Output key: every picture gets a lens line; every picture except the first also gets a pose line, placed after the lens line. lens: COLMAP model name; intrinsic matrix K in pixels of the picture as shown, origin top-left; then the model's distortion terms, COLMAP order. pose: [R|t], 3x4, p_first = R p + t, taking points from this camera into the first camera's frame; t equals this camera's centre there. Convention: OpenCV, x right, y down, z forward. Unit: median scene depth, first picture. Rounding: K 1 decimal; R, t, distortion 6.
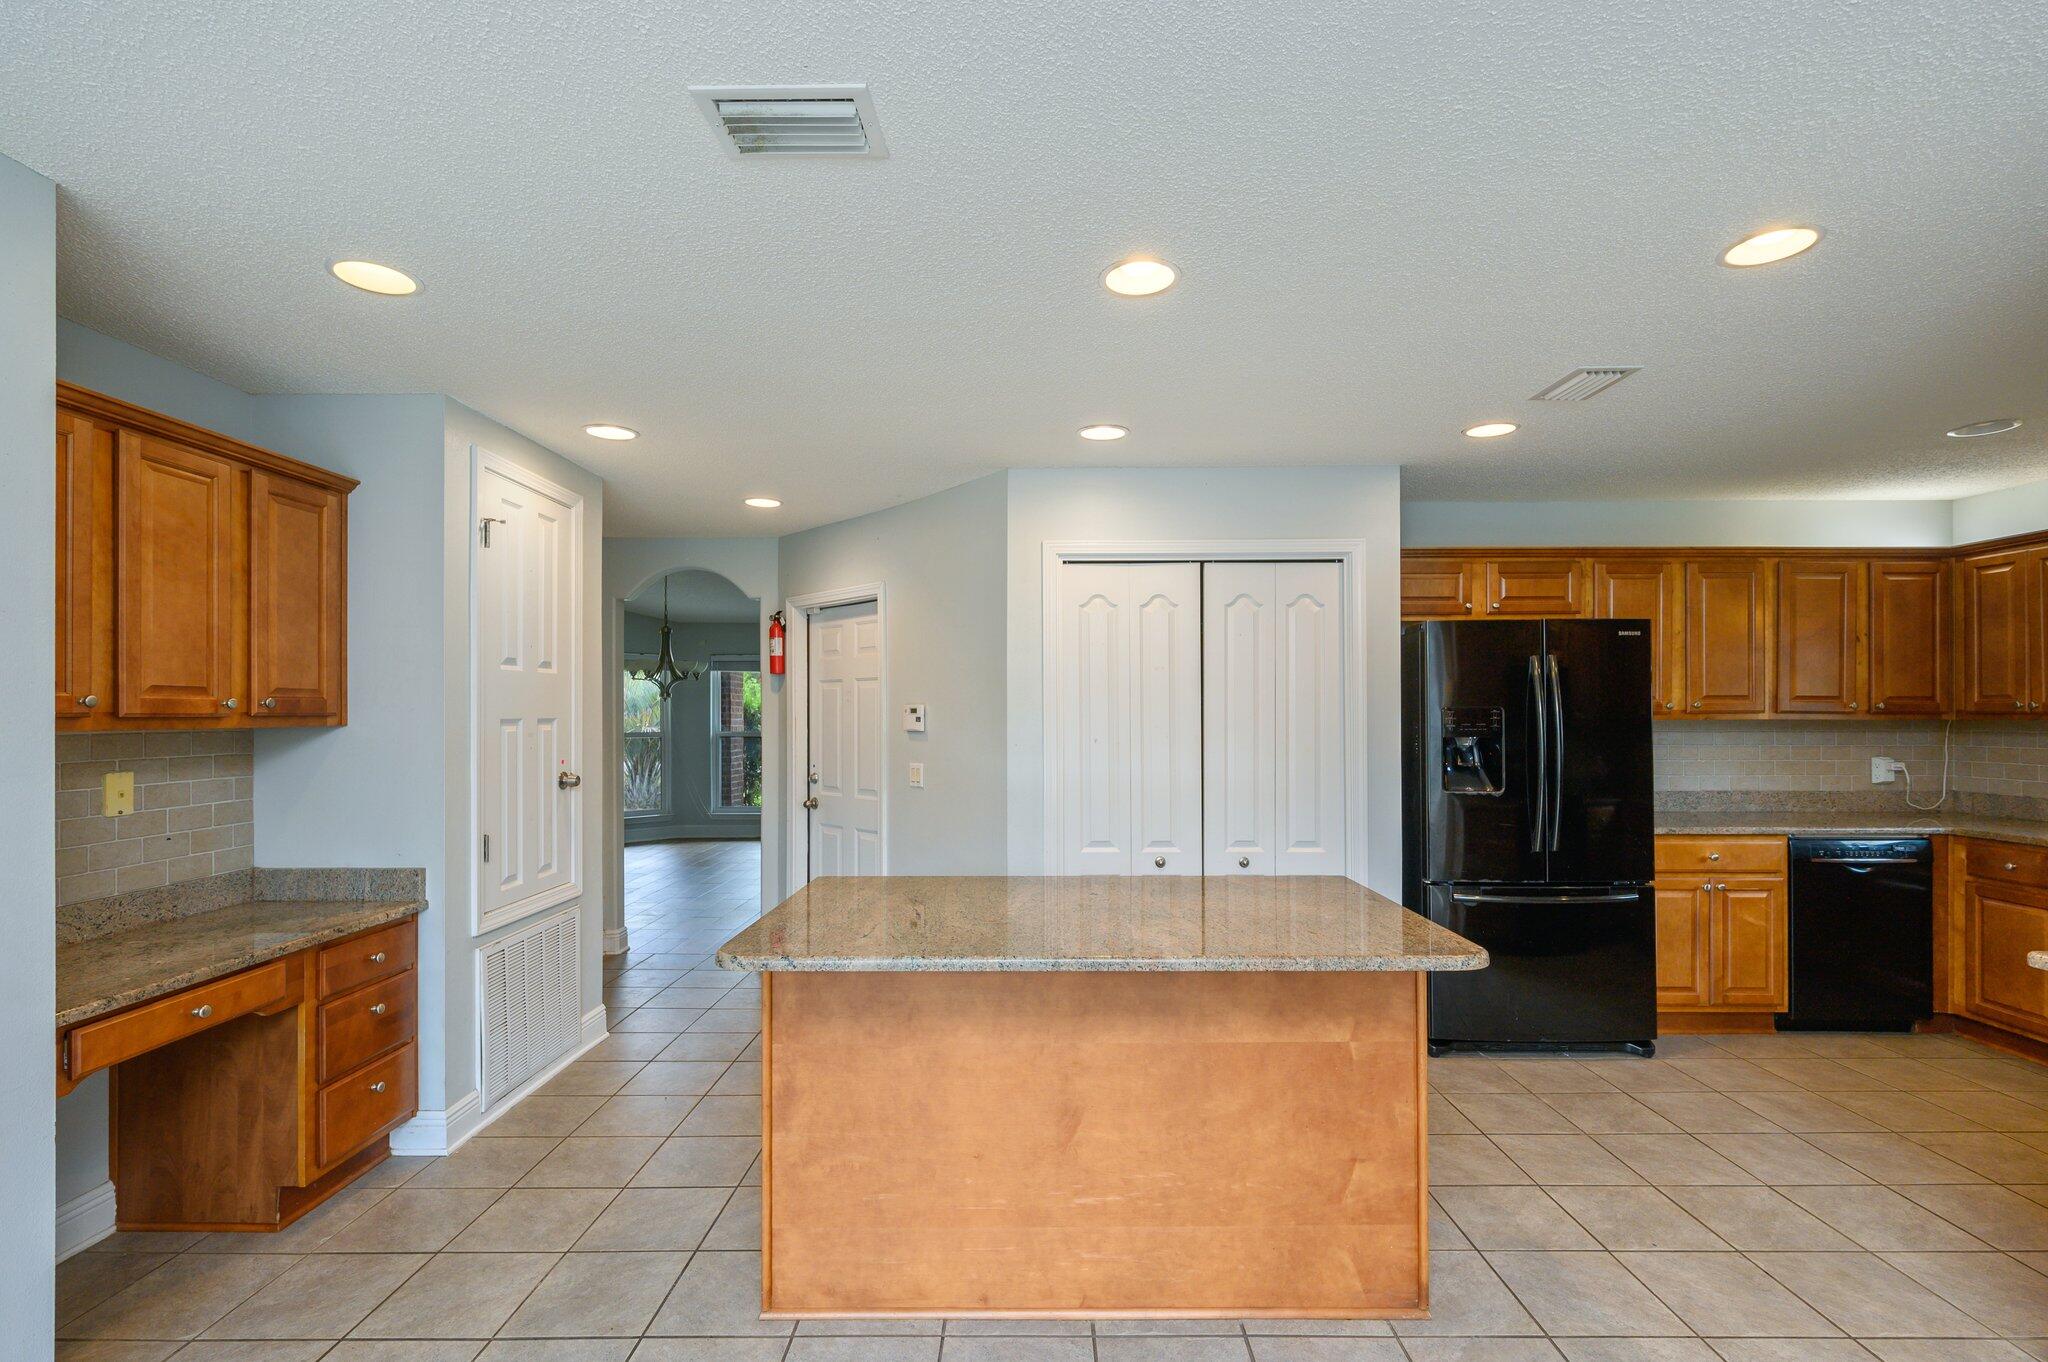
lens RADIAL K [[935.2, 0, 1053.6], [0, 935.2, 712.3], [0, 0, 1]] dist [0.000221, -0.000052]
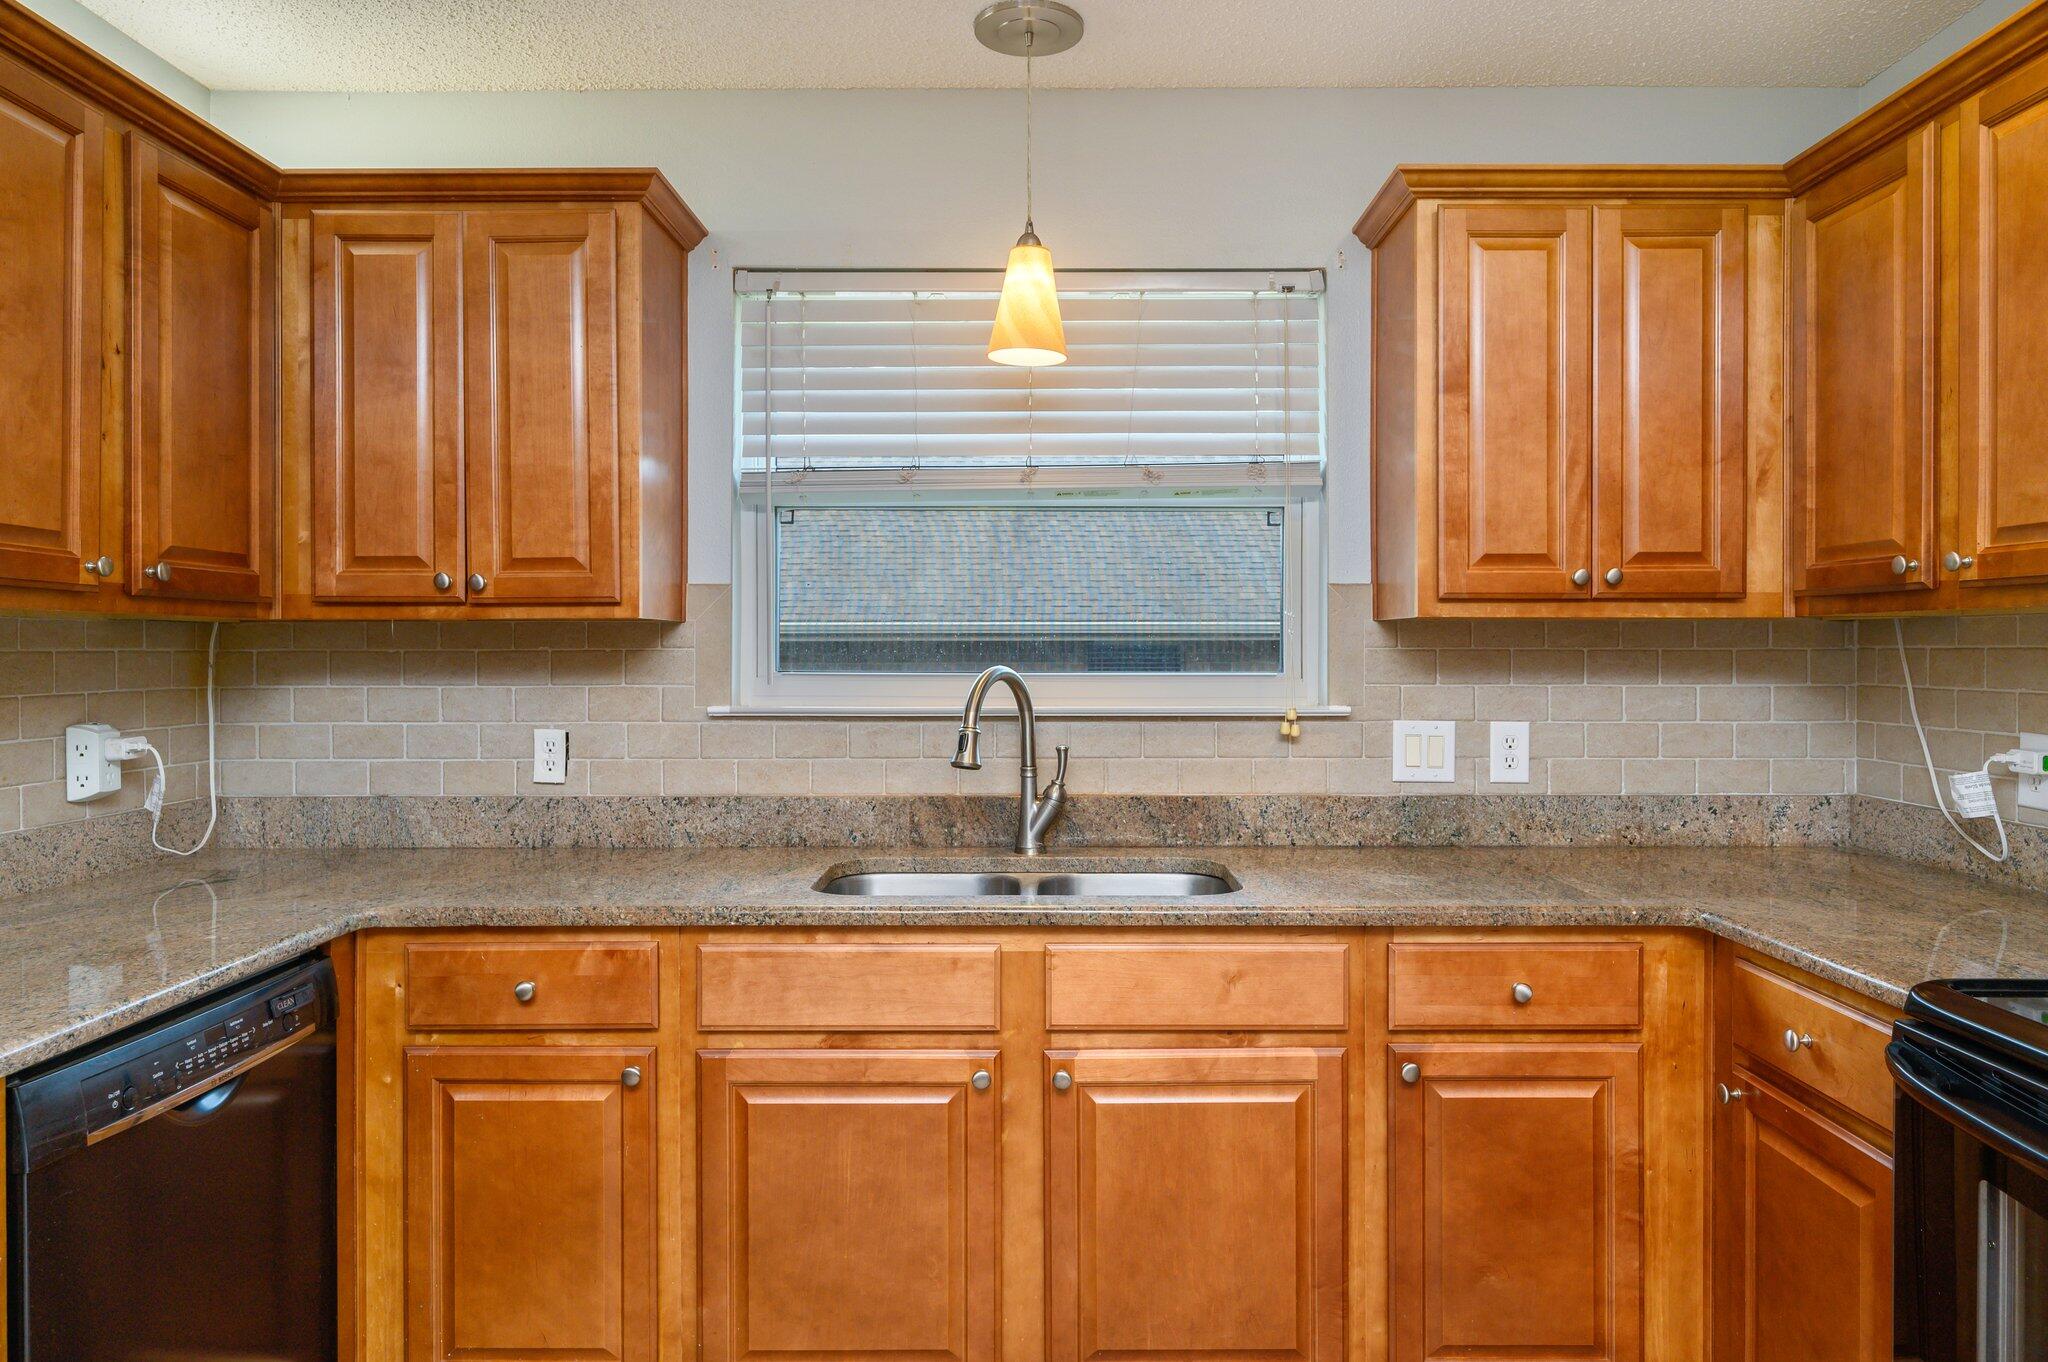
lens RADIAL K [[1312.8, 0, 1033.9], [0, 1312.8, 650.6], [0, 0, 1]] dist [-0.007890, -0.002857]
pose [[0.003036, -0.000708, 0.999995, 0.458214], [0.001130, 0.999999, 0.000705, 0.022989], [-0.999995, 0.001127, 0.003036, 0.747968]]
